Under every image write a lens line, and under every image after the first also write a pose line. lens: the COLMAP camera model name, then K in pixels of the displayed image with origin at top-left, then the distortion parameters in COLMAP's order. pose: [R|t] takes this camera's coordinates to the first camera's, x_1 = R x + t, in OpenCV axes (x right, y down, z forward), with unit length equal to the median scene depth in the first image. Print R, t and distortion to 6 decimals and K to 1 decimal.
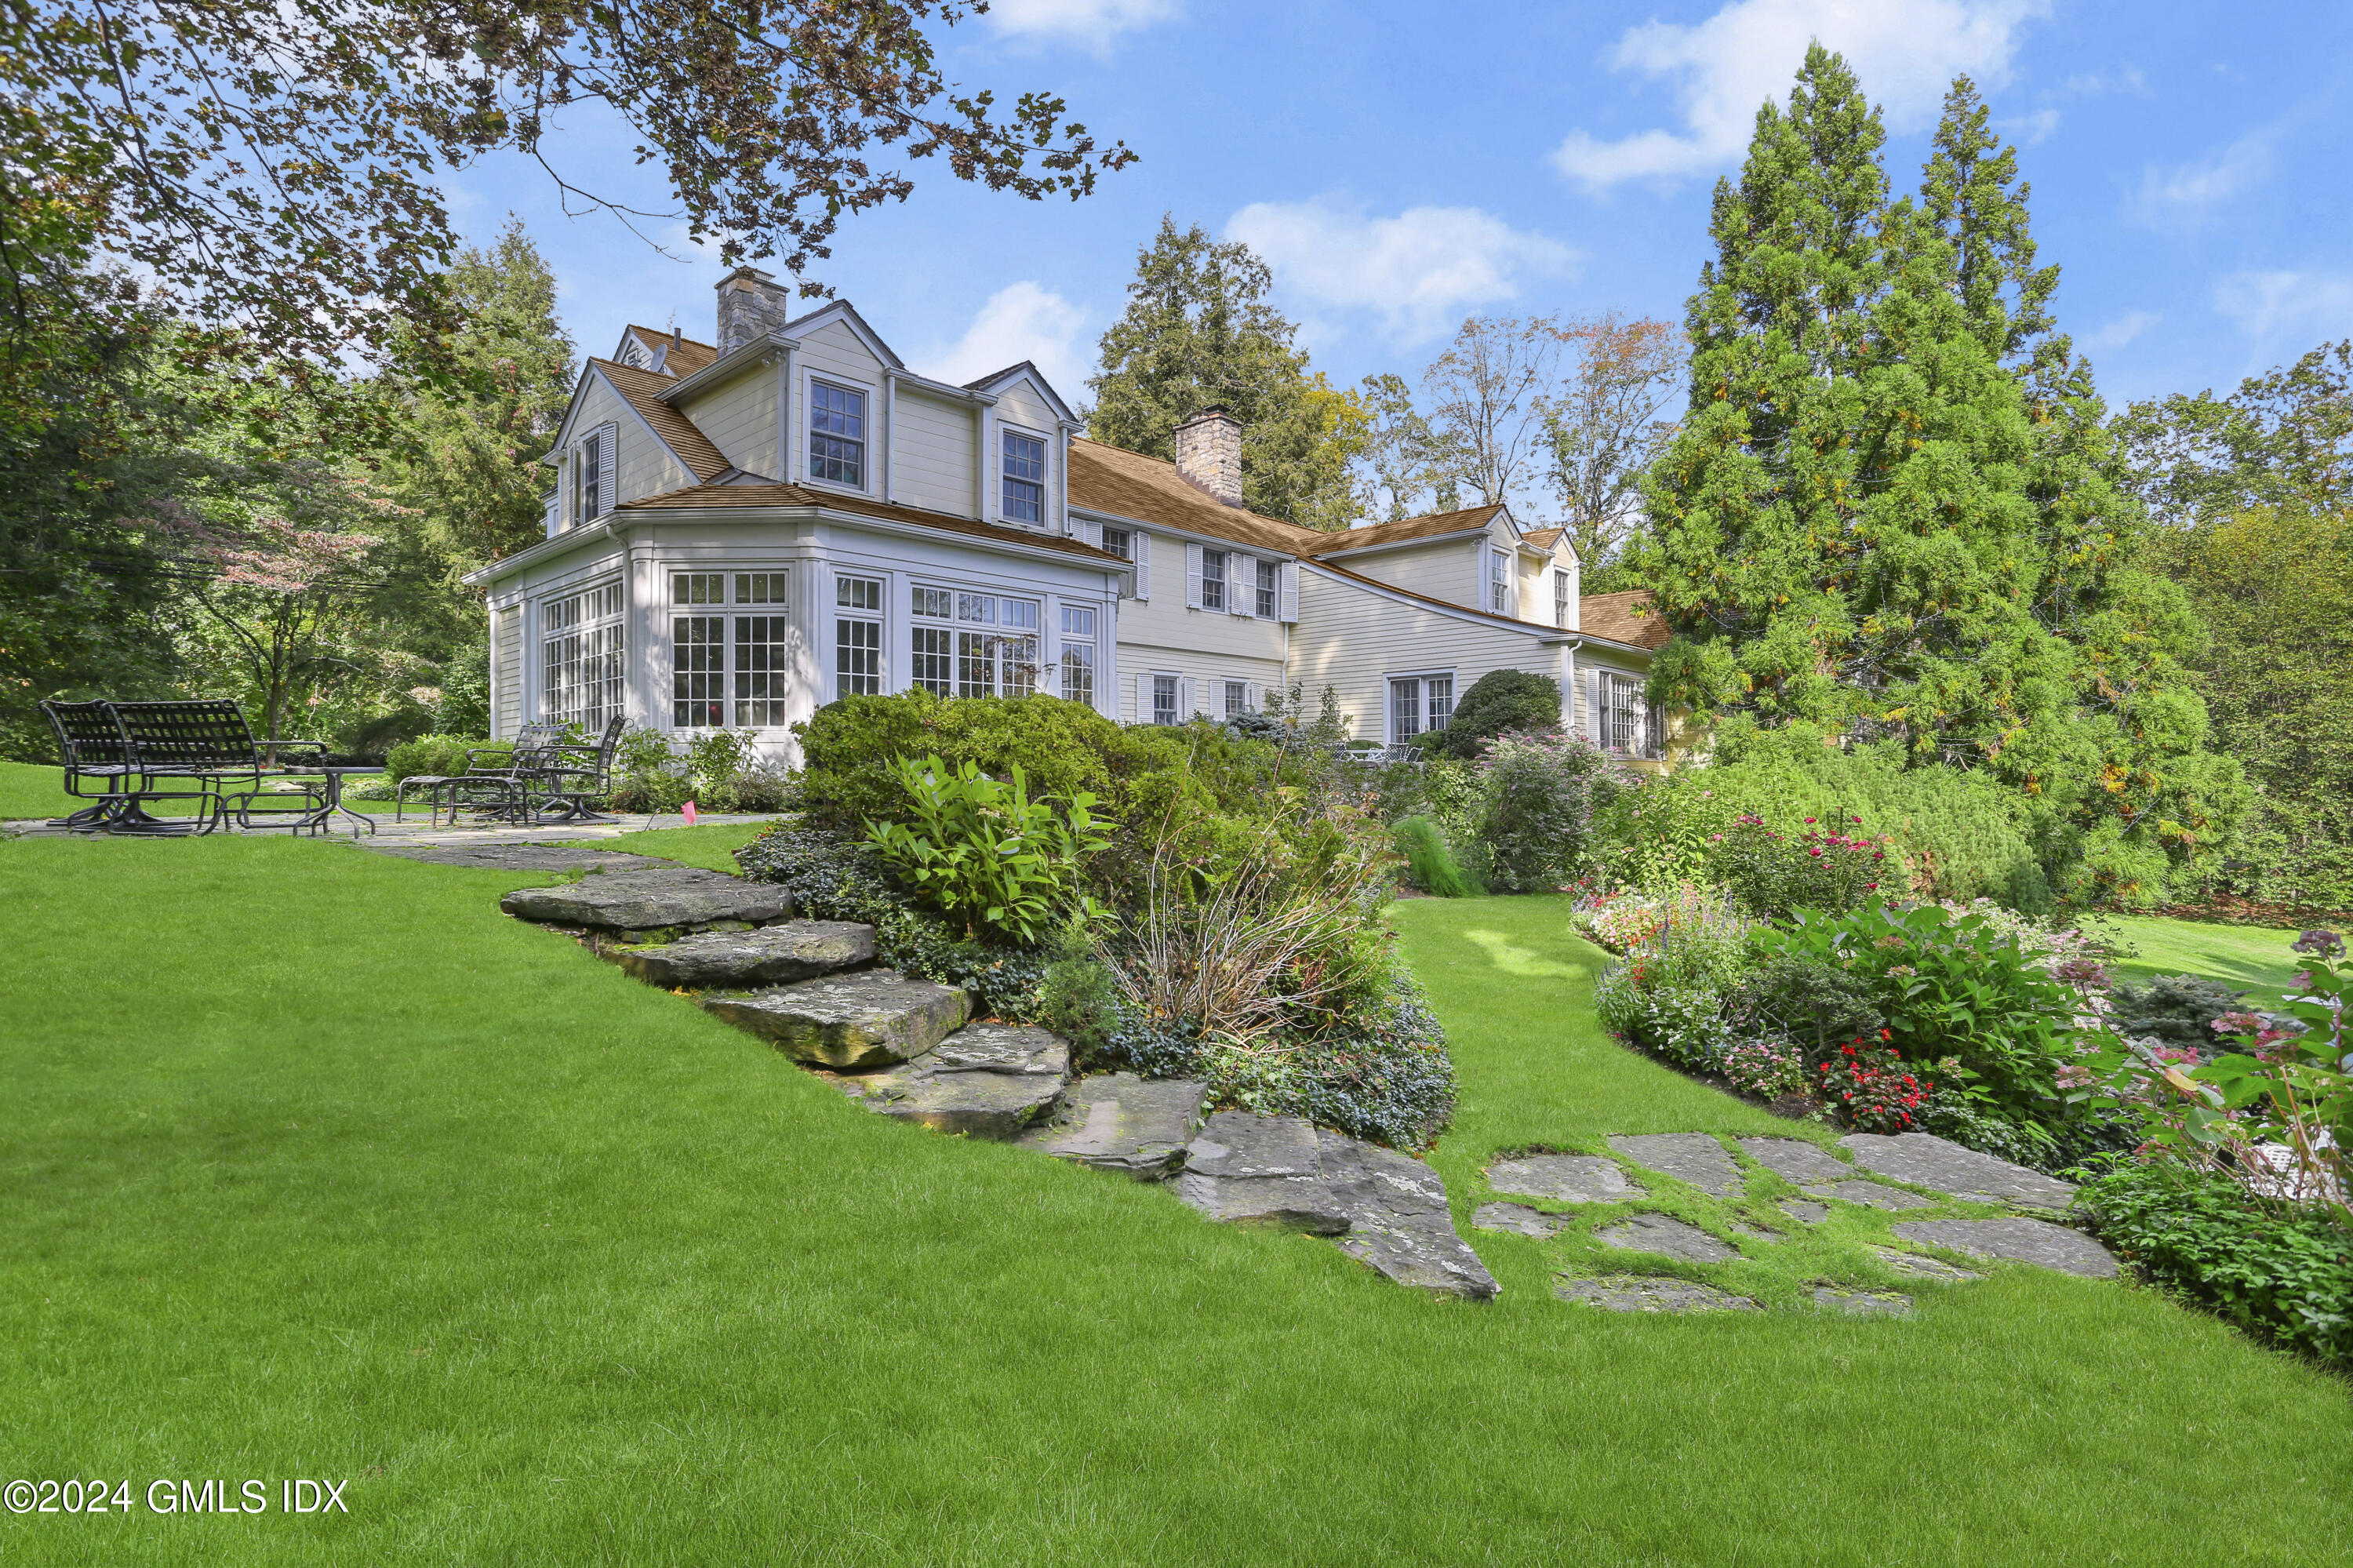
lens RADIAL K [[1143.6, 0, 1176.5], [0, 1143.6, 784.0], [0, 0, 1]] dist [-0.077144, 0.033375]
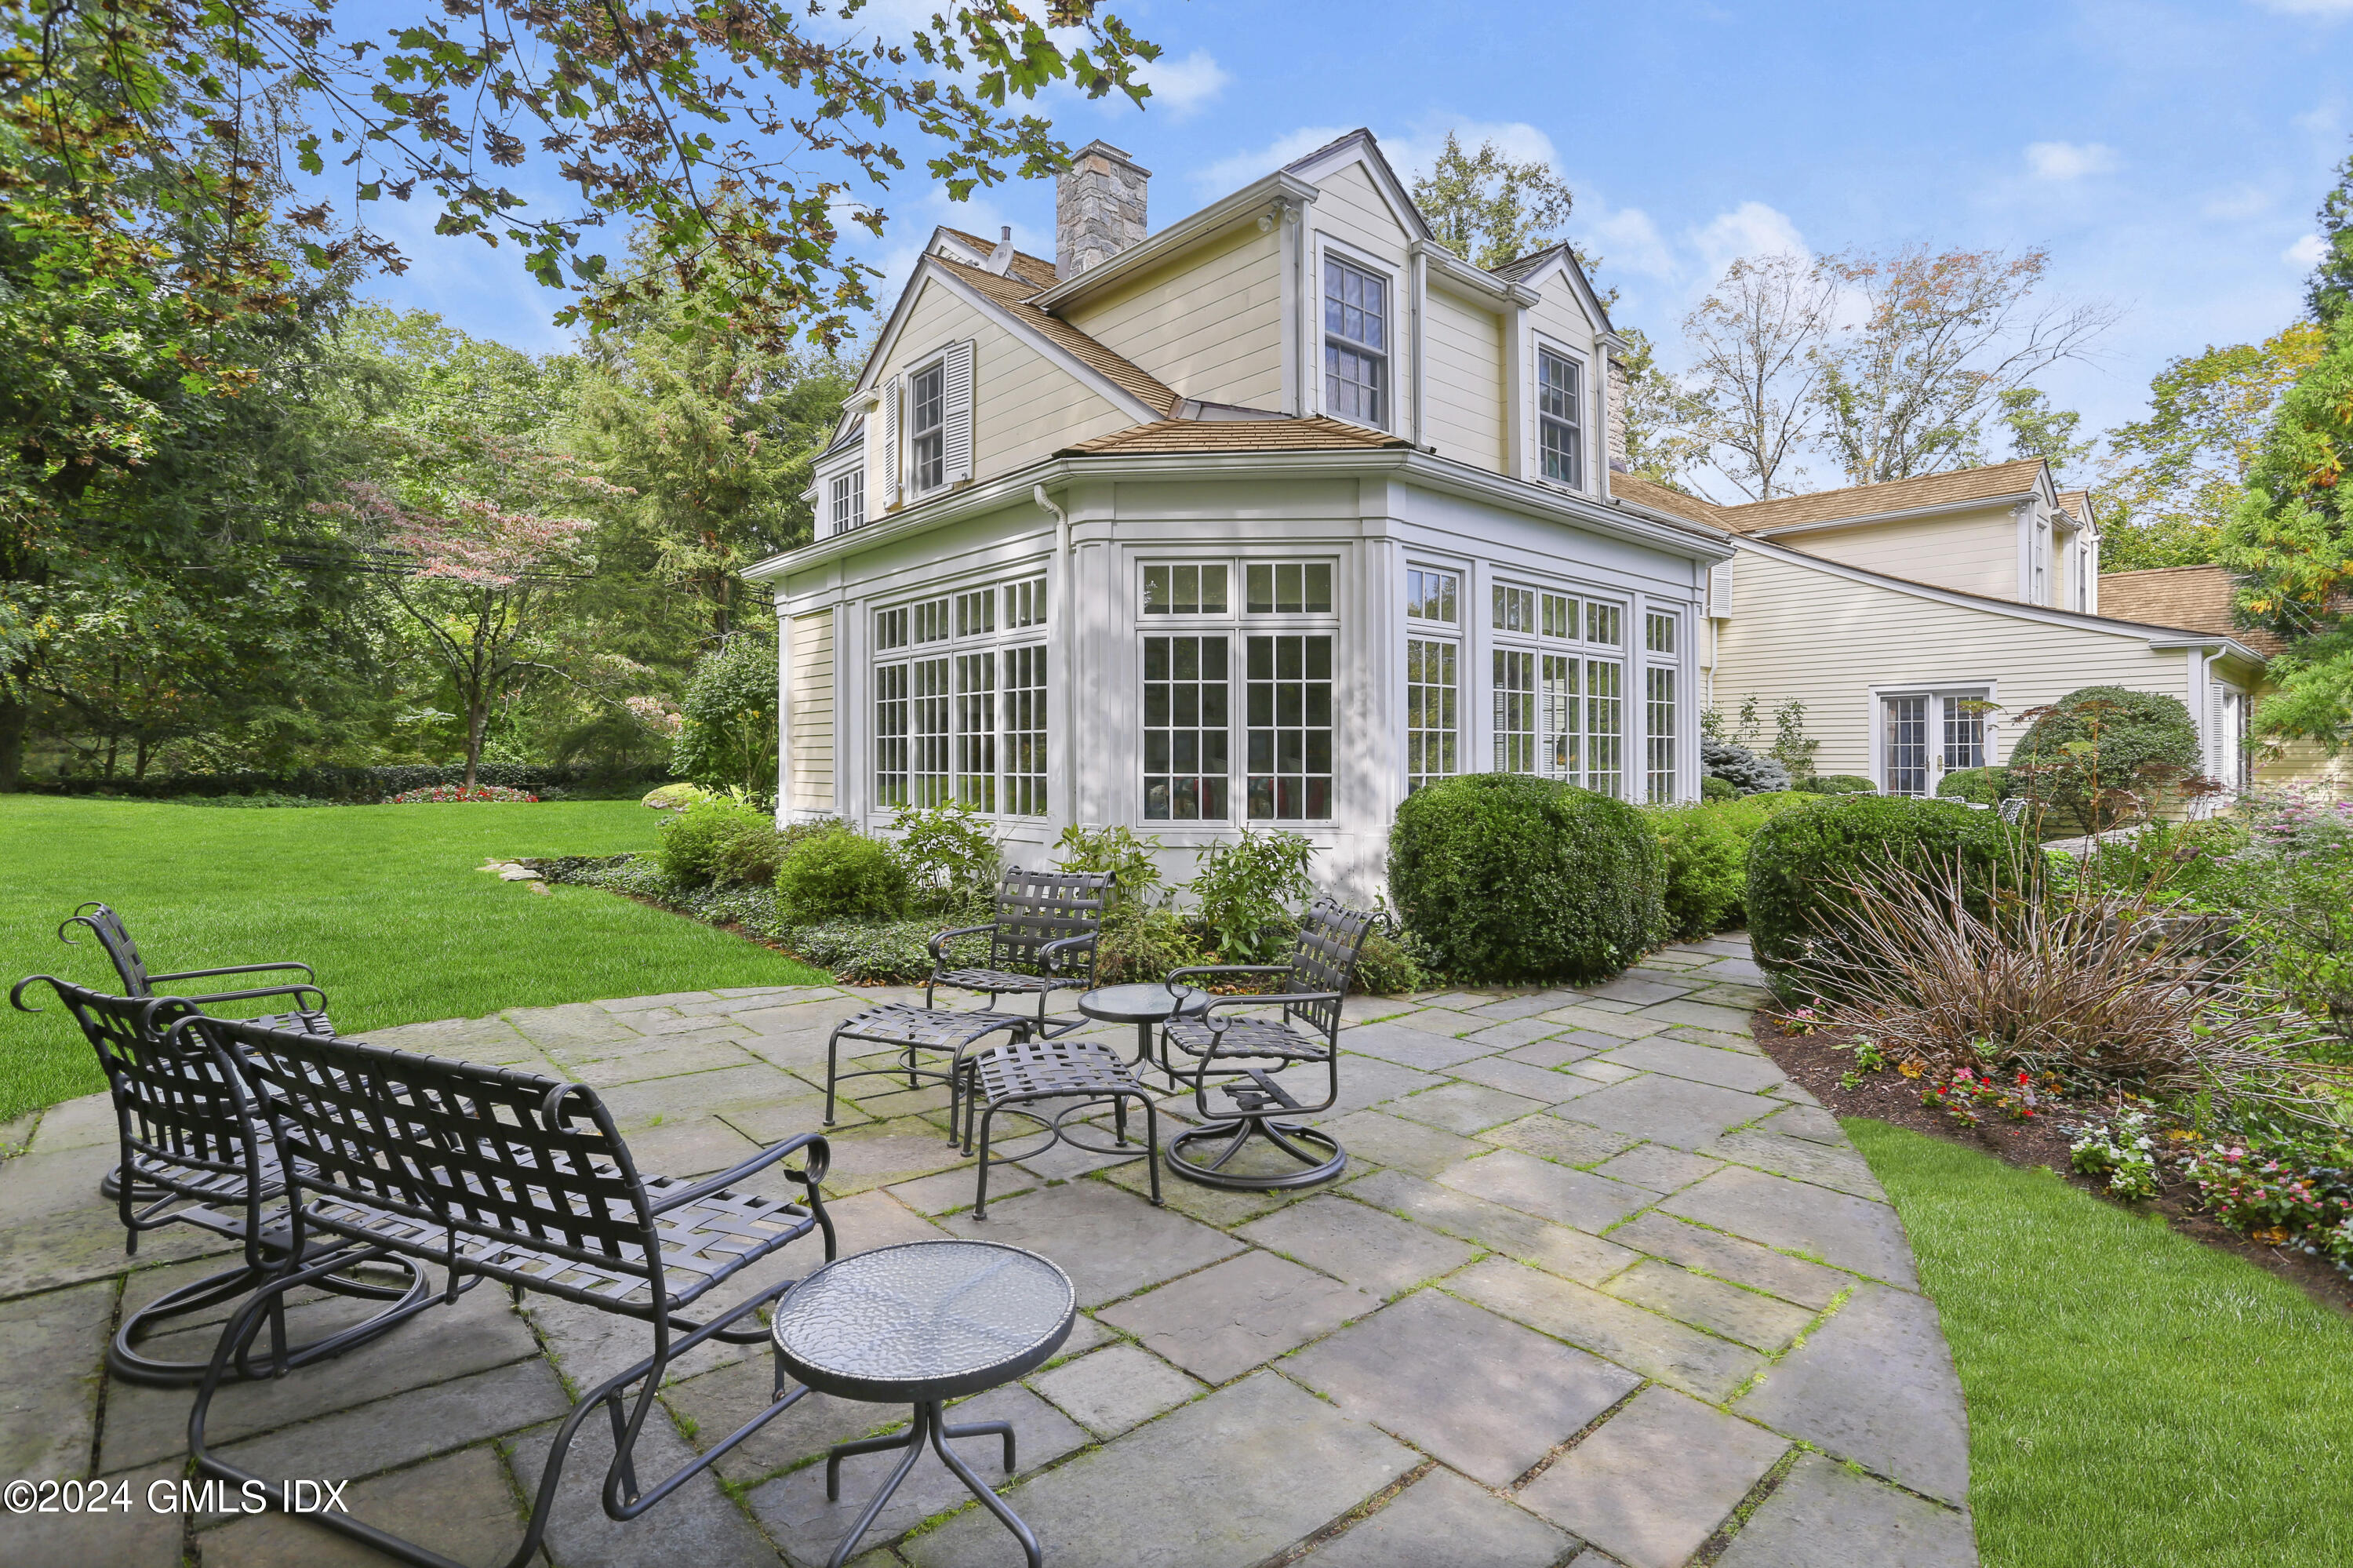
lens RADIAL K [[1154.4, 0, 1176.9], [0, 1154.4, 772.8], [0, 0, 1]] dist [-0.079221, 0.036180]
pose [[0.993542, 0.006939, -0.113255, -0.179363], [-0.006143, 0.999954, 0.007370, -0.039989], [0.113301, -0.006627, 0.993539, 0.193725]]
